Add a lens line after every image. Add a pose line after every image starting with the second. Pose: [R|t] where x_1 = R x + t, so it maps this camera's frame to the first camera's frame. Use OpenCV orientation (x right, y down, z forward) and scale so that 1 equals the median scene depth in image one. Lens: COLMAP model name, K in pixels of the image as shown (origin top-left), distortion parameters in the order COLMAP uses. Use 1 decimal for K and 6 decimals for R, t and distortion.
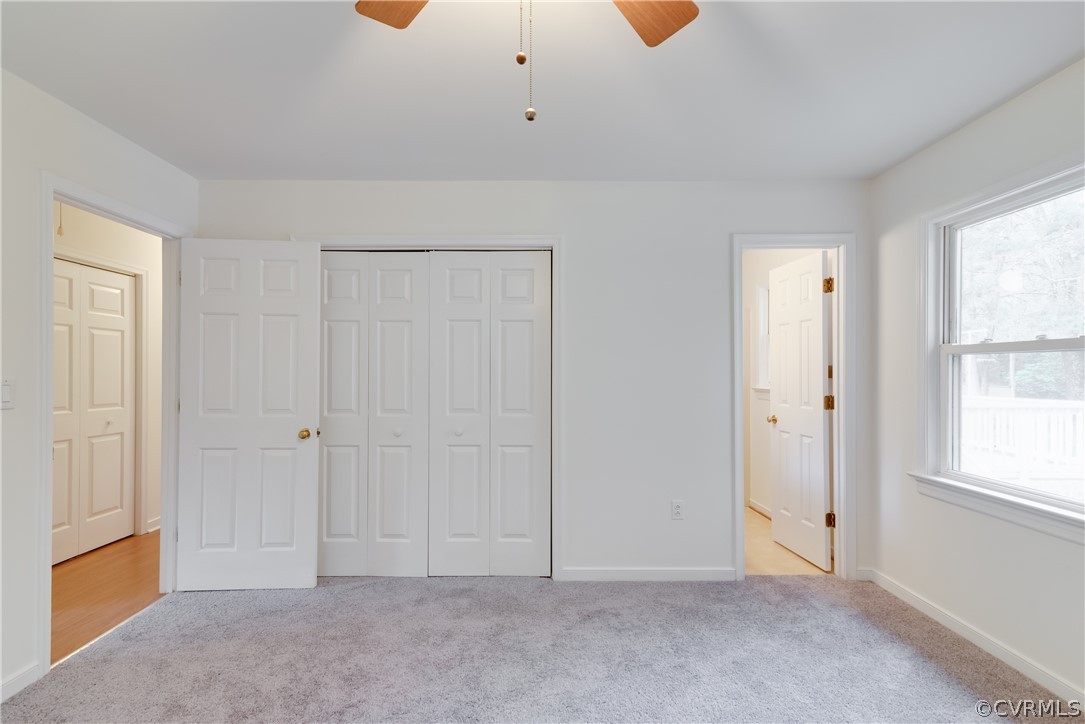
lens RADIAL K [[493.2, 0, 539.7], [0, 493.2, 368.8], [0, 0, 1]] dist [0.020825, 0.000127]
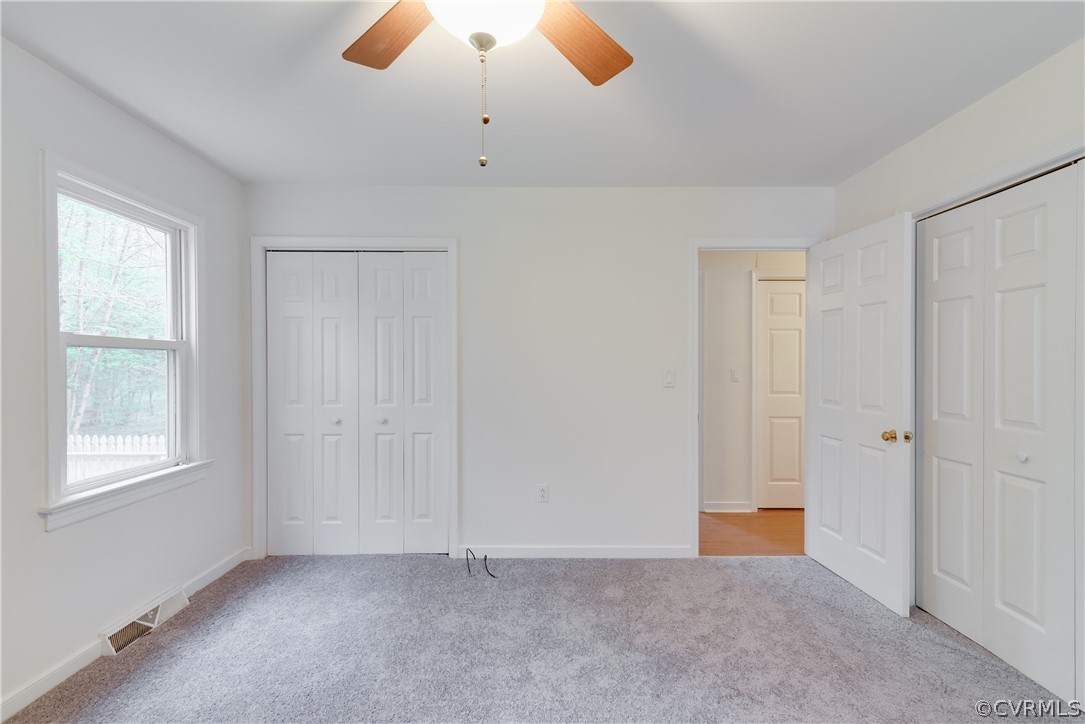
lens RADIAL K [[493.2, 0, 539.7], [0, 493.2, 368.8], [0, 0, 1]] dist [0.020825, 0.000127]
pose [[0.003028, 0.007478, -0.999967, 0.406105], [0.009124, 0.999930, 0.007506, -0.000201], [0.999954, -0.009146, 0.002960, 0.374685]]
